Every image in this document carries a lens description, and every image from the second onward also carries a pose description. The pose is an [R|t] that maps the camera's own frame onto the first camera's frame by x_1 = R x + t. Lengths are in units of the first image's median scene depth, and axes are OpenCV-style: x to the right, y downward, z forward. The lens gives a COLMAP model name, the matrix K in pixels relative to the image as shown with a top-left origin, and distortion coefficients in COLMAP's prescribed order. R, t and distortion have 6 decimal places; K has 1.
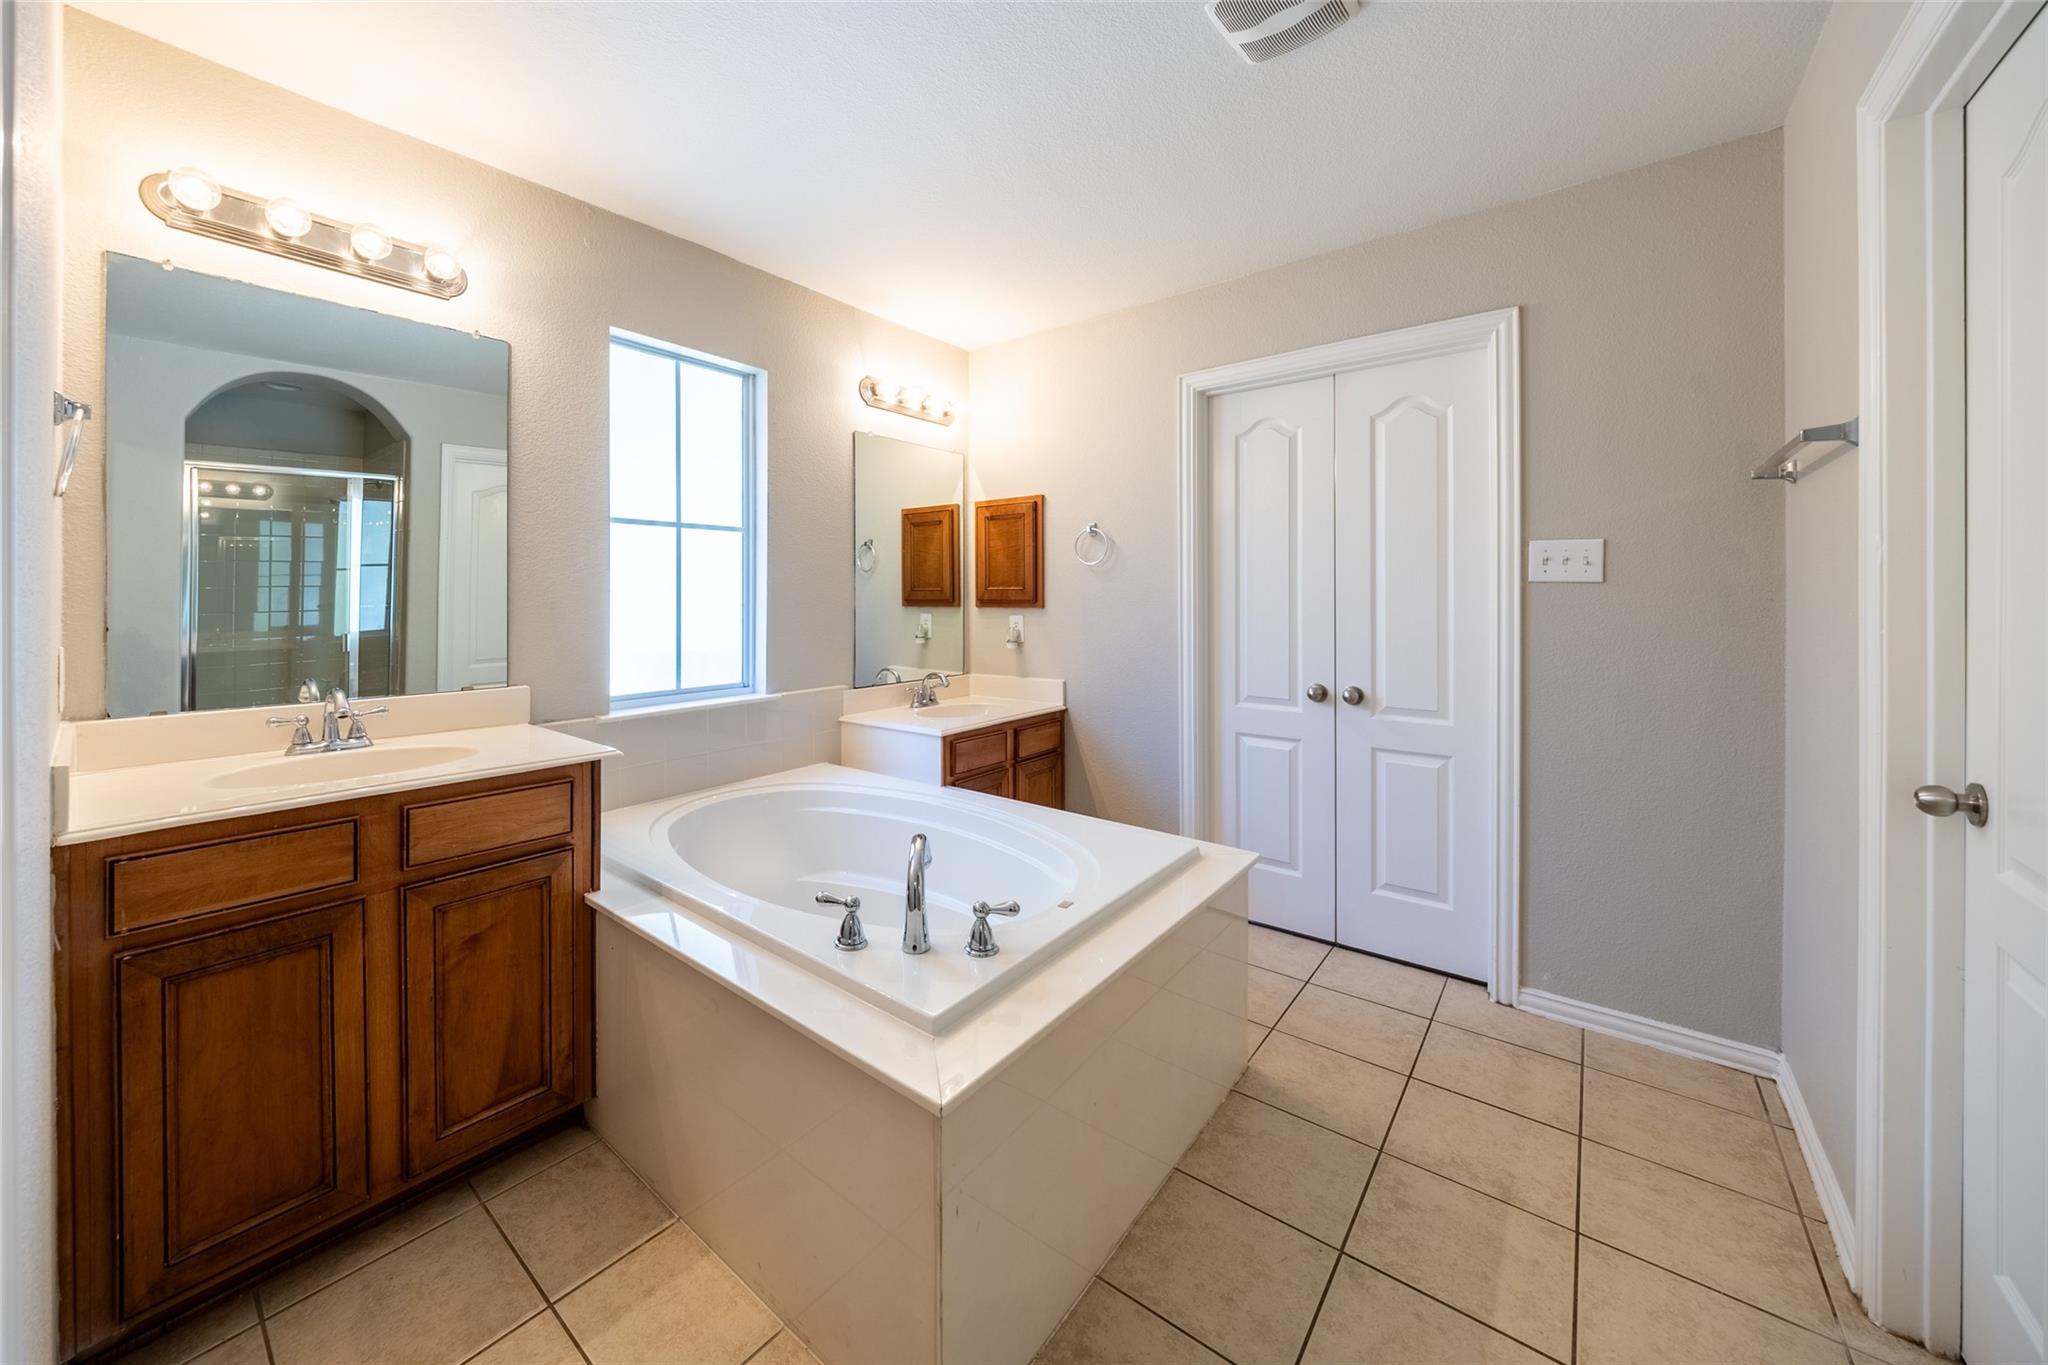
lens RADIAL K [[740.0, 0, 1017.2], [0, 740.0, 598.1], [0, 0, 1]] dist [-0.012014, -0.000041]
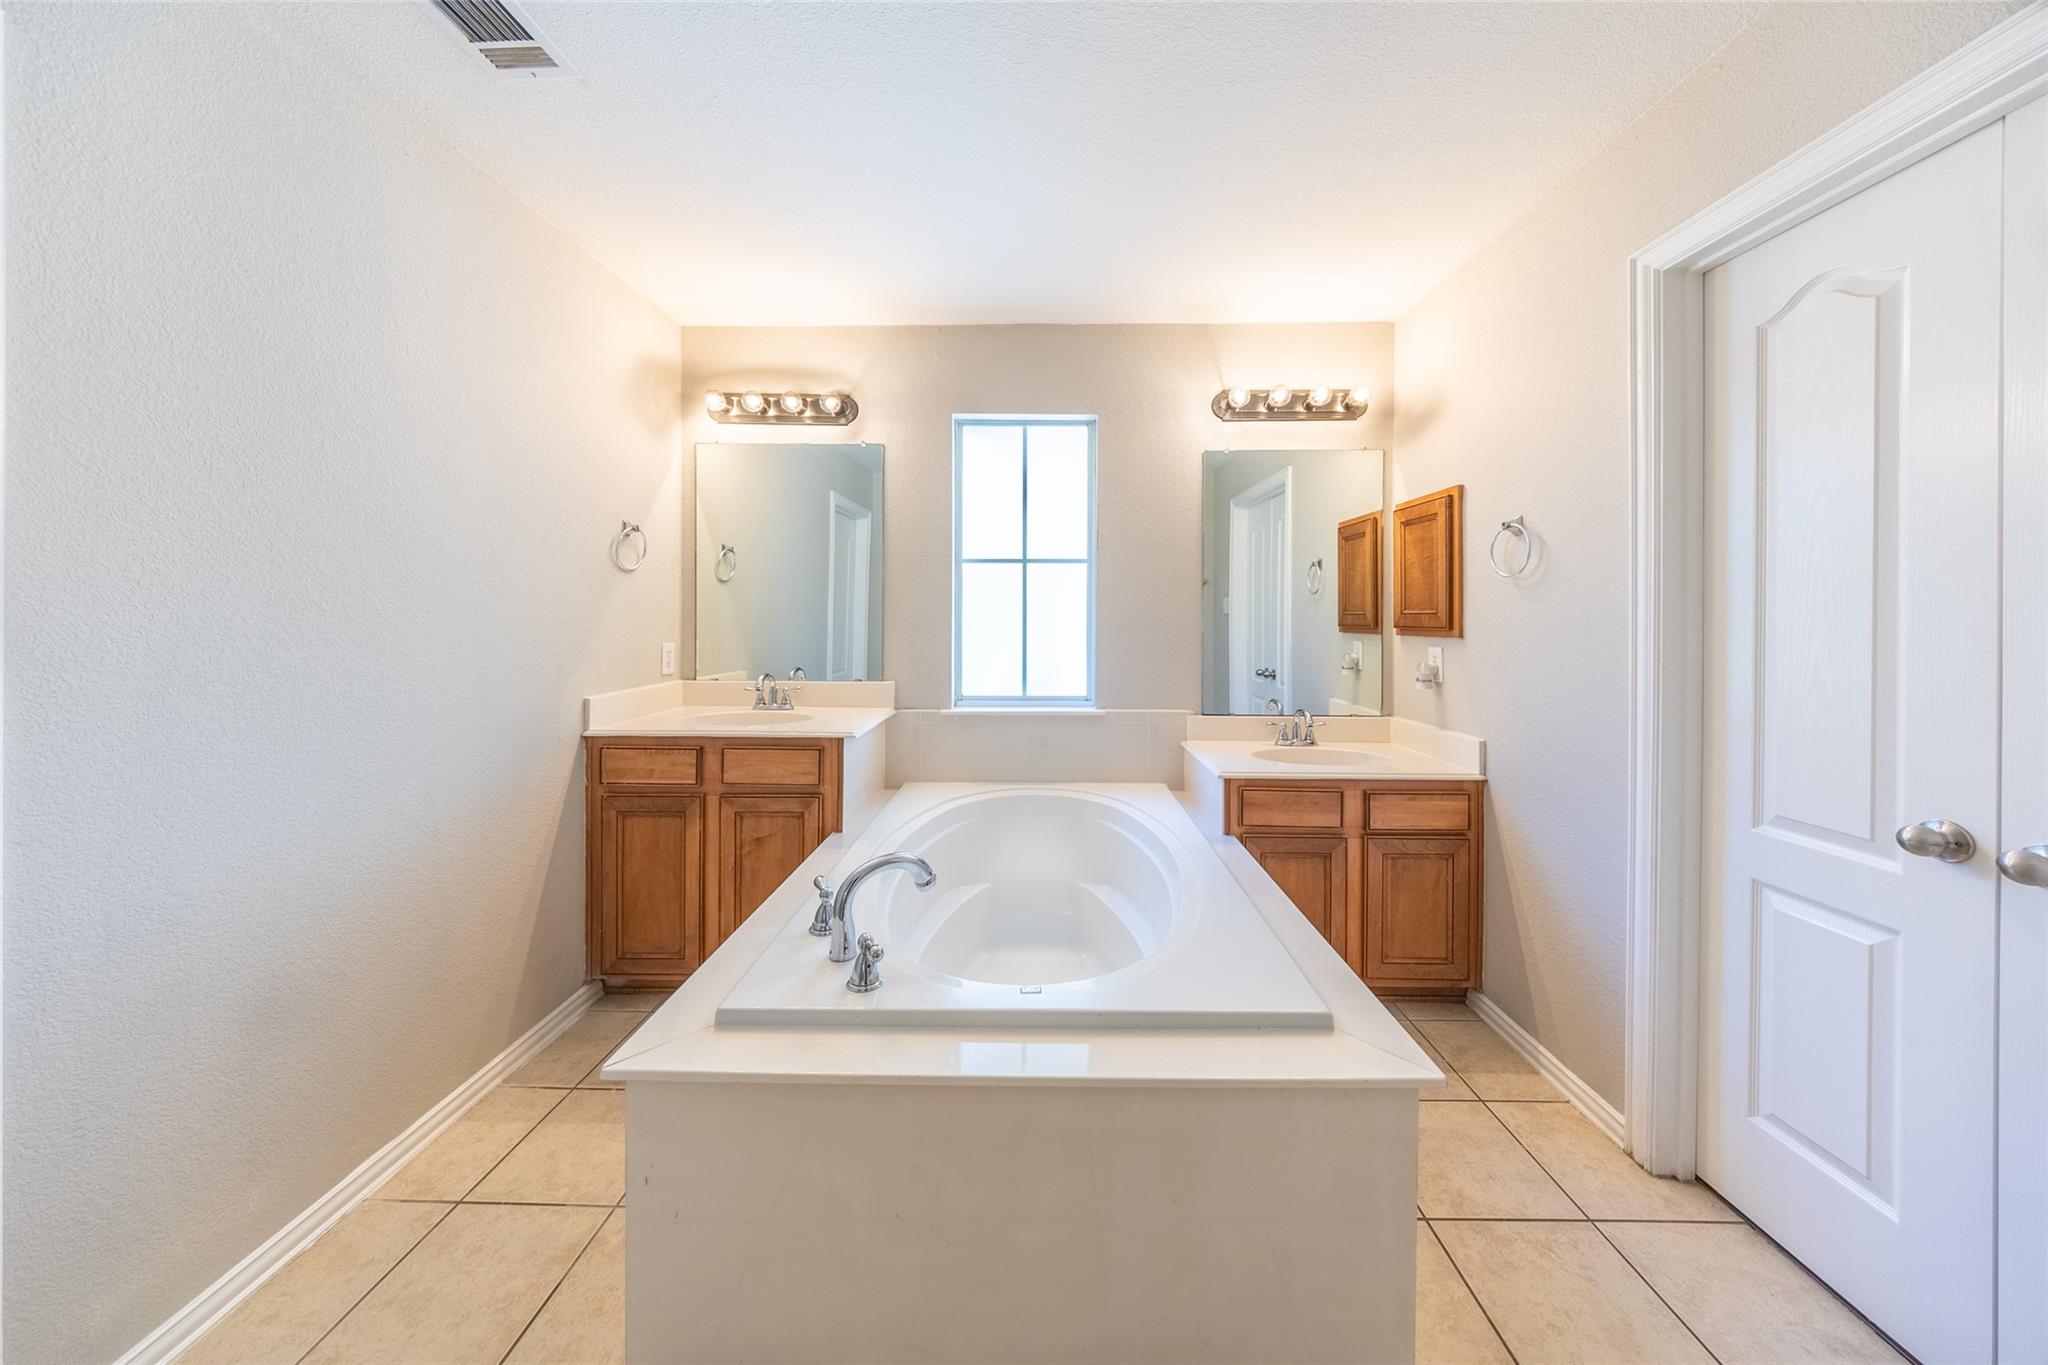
lens RADIAL K [[689.0, 0, 1032.1], [0, 689.0, 614.9], [0, 0, 1]] dist [0.016848, -0.007763]
pose [[0.605496, 0.000171, -0.795849, 0.409386], [-0.005888, 0.999974, -0.004265, -0.005223], [0.795827, 0.007268, 0.605481, 0.298535]]
